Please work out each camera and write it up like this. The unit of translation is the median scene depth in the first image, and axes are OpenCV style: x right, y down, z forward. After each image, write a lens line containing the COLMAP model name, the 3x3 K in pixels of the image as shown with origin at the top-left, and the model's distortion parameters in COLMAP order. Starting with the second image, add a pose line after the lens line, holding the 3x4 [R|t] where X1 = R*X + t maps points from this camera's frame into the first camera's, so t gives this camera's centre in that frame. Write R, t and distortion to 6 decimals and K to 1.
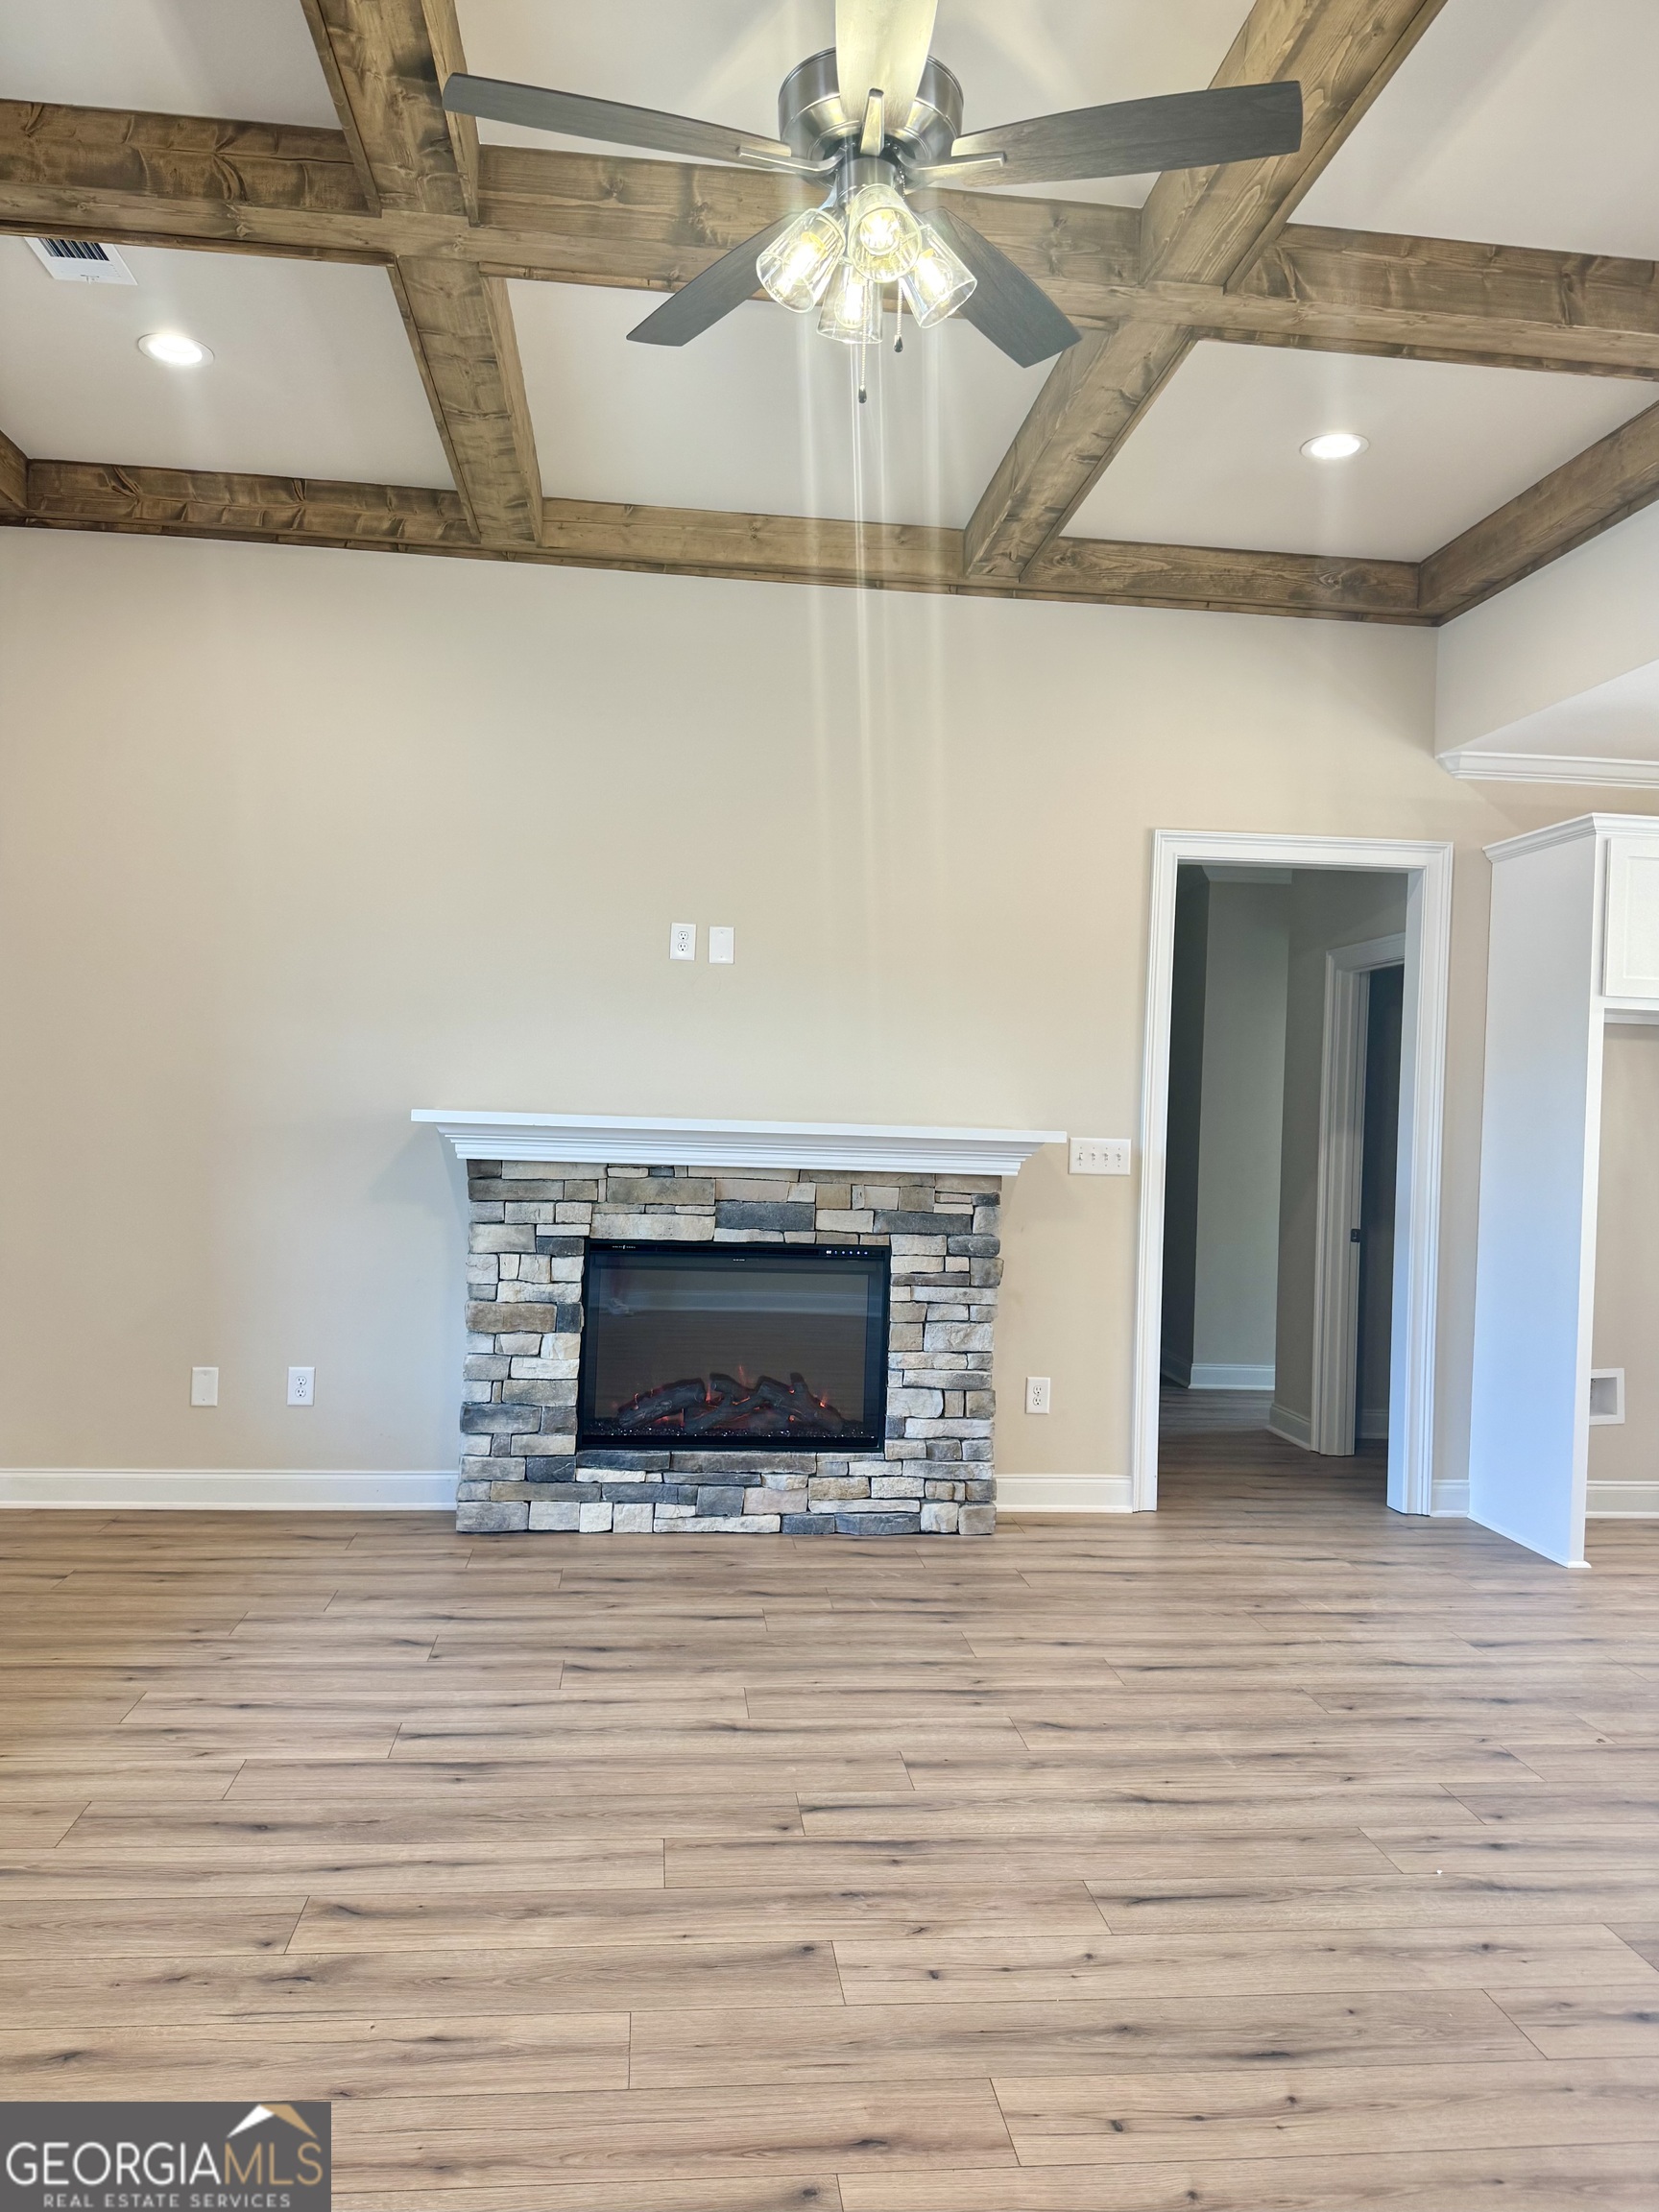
lens RADIAL K [[1574.2, 0, 830.0], [0, 1574.2, 1059.4], [0, 0, 1]] dist [0.071672, -0.095418]
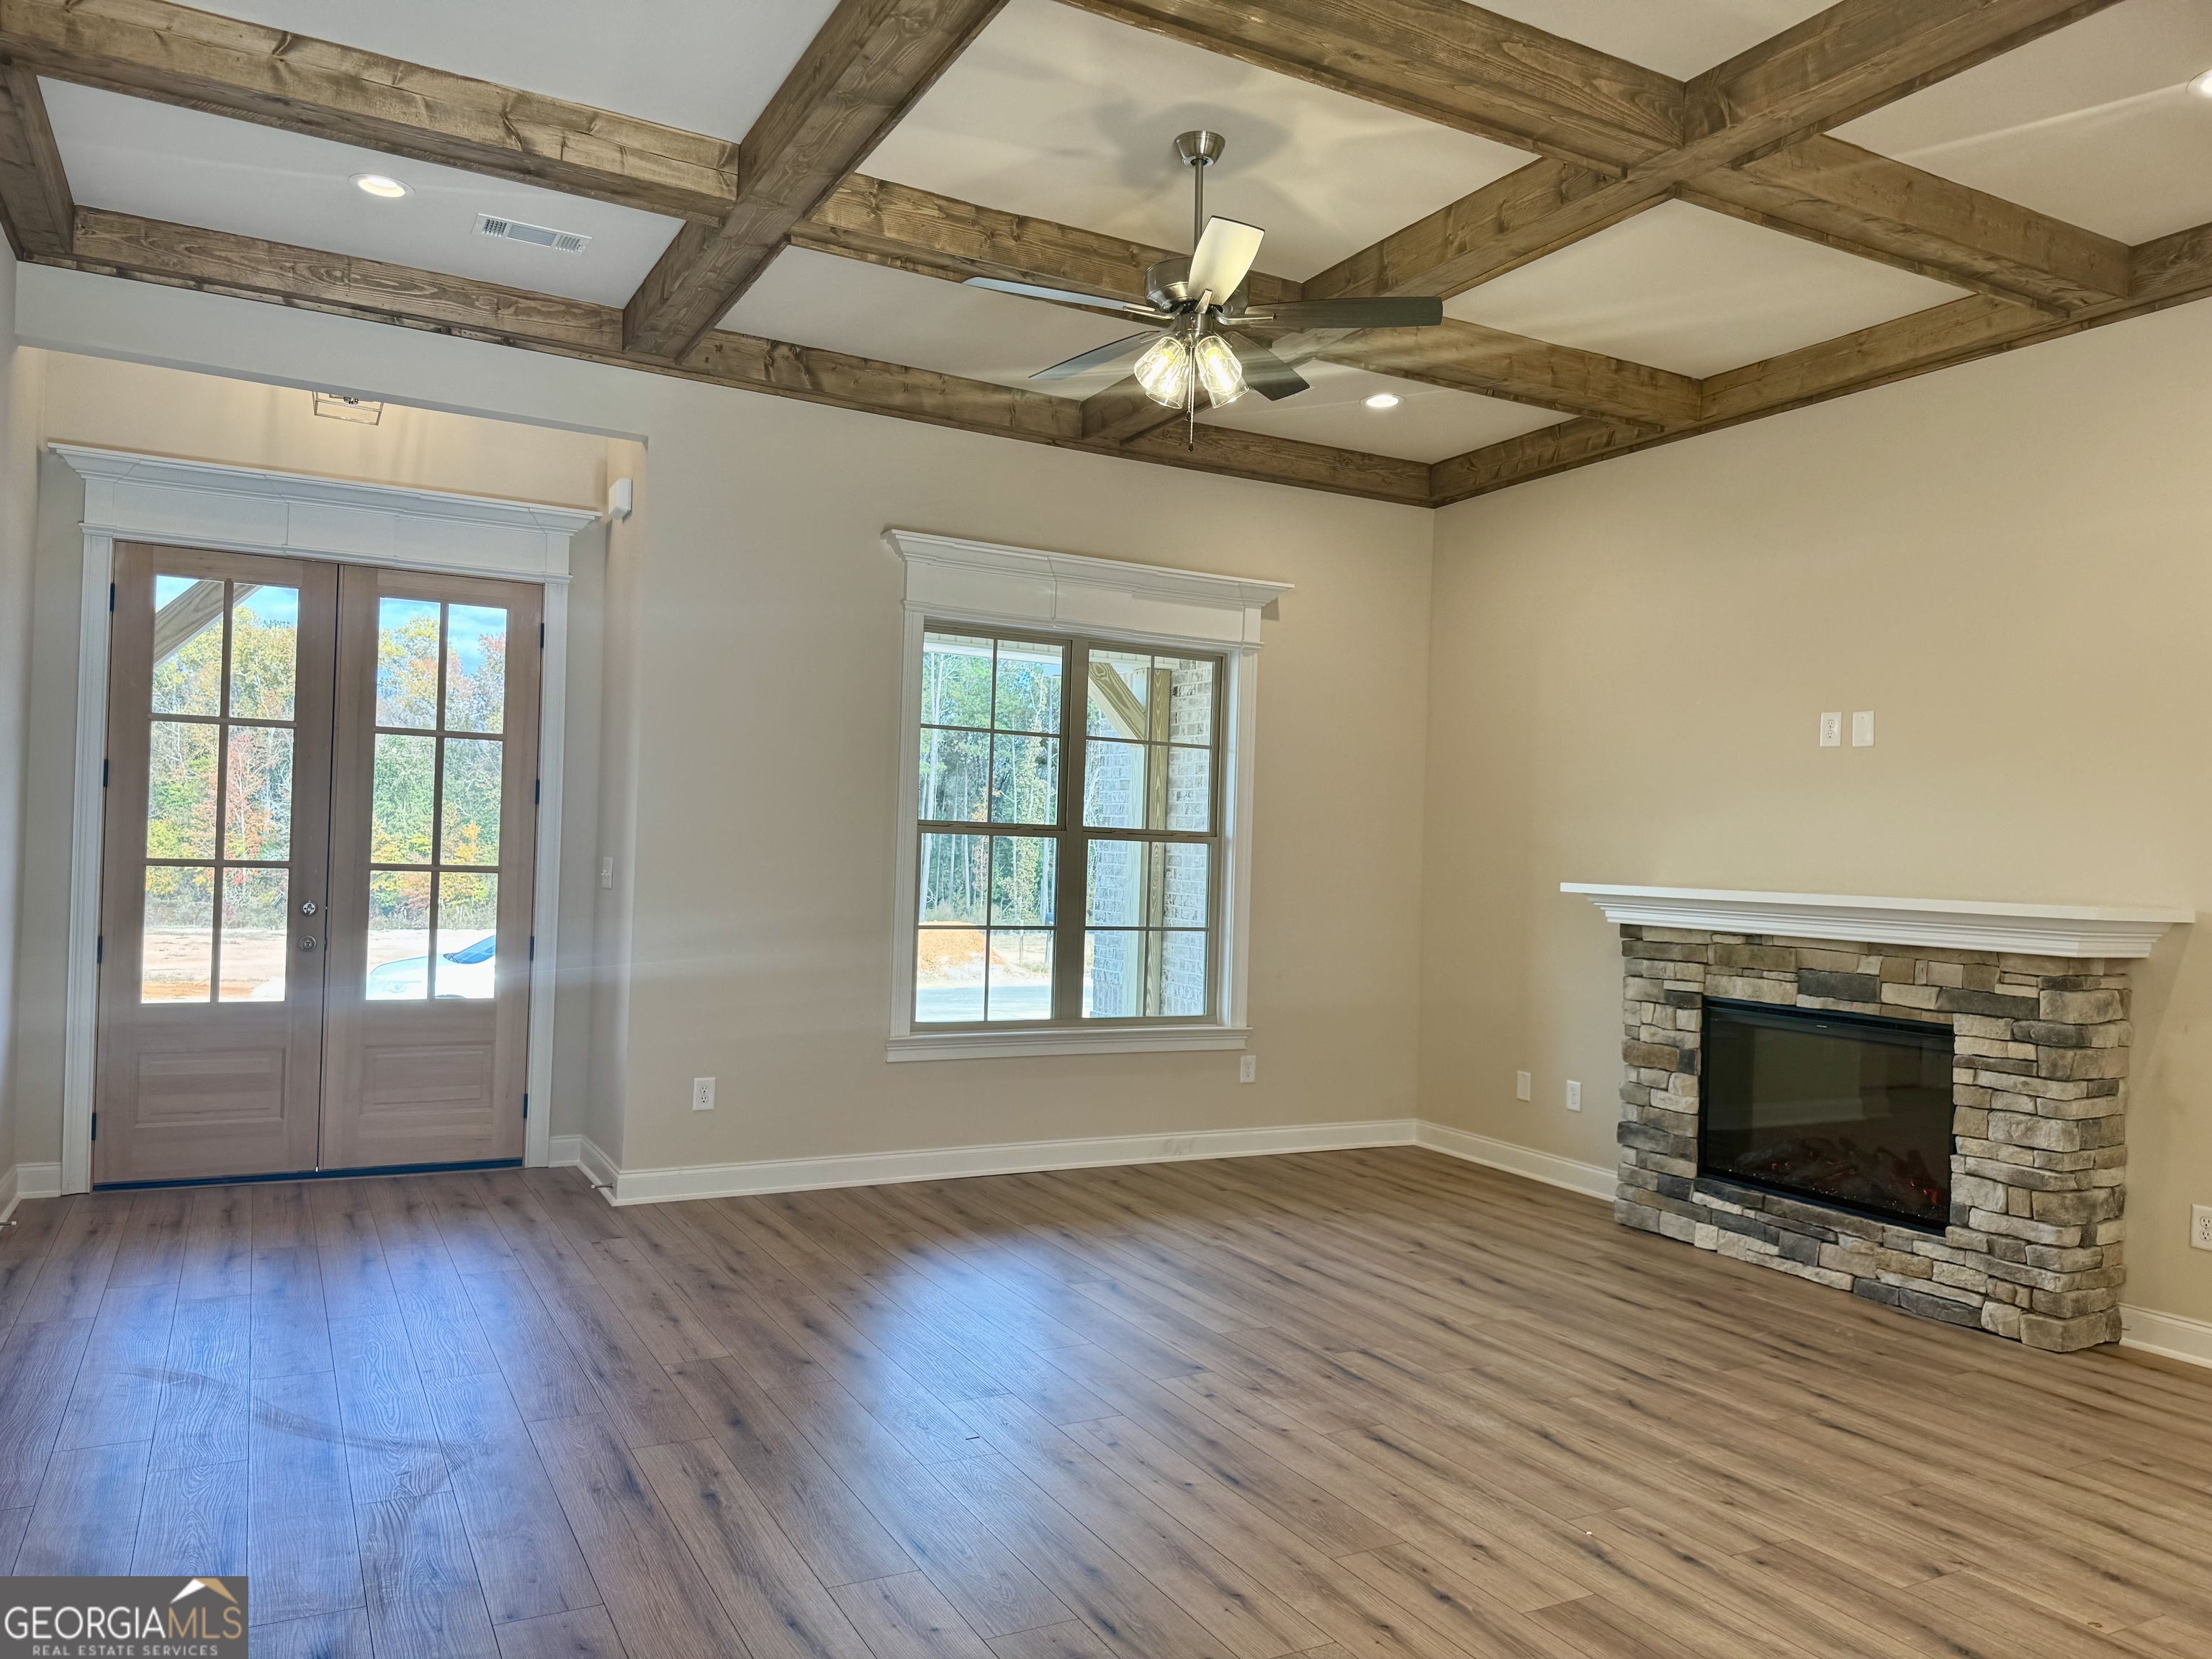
lens RADIAL K [[1574.2, 0, 1107.1], [0, 1574.2, 840.8], [0, 0, 1]] dist [0.071672, -0.095418]
pose [[0.370439, -0.030462, -0.928357, 0.775306], [0.002070, 0.999487, -0.031970, 0.036731], [0.928855, 0.009921, 0.370312, 0.161248]]
